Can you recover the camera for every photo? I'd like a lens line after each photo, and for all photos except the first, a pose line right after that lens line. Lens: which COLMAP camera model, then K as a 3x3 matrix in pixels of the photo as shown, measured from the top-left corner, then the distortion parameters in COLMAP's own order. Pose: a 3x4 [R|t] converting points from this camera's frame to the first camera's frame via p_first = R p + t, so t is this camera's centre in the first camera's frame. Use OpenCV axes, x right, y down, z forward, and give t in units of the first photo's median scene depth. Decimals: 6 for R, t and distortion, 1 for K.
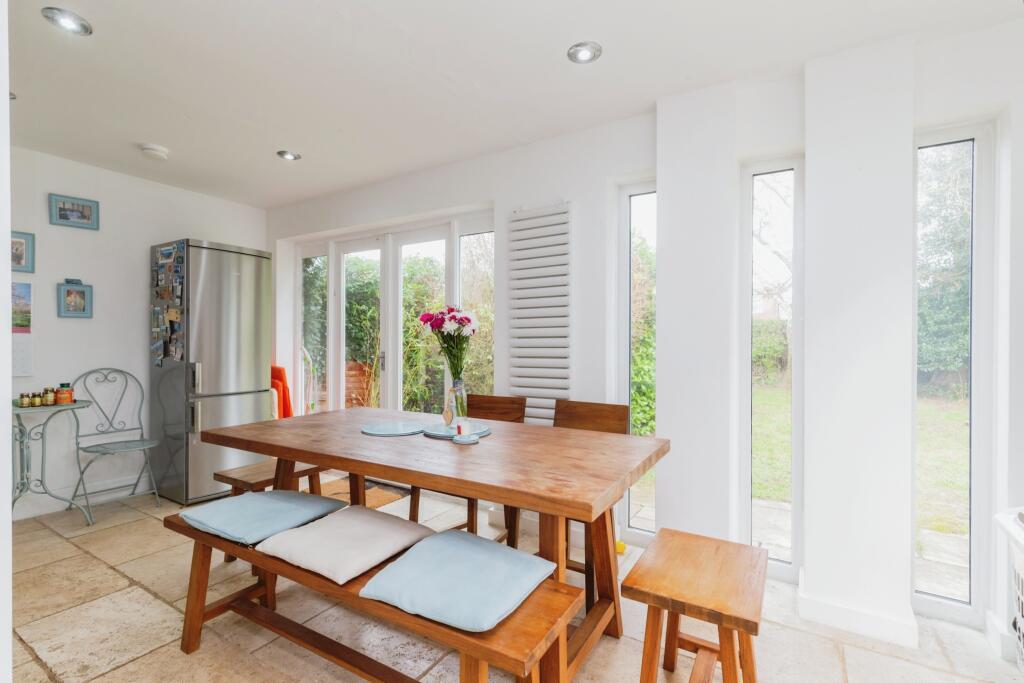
lens RADIAL K [[470.9, 0, 509.5], [0, 470.9, 342.3], [0, 0, 1]] dist [0.000418, -0.000115]
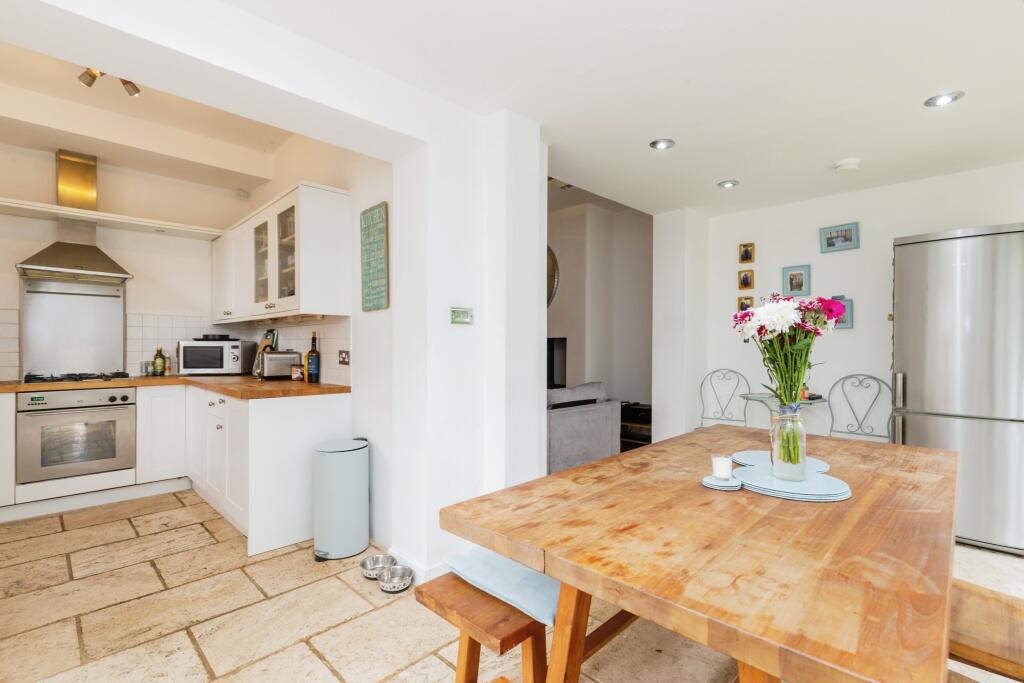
lens RADIAL K [[470.9, 0, 509.5], [0, 470.9, 342.3], [0, 0, 1]] dist [0.000418, -0.000115]
pose [[-0.239125, -0.014527, -0.970880, 0.400014], [-0.005384, 0.999893, -0.013635, 0.000982], [0.970974, 0.001966, -0.239178, 0.496773]]
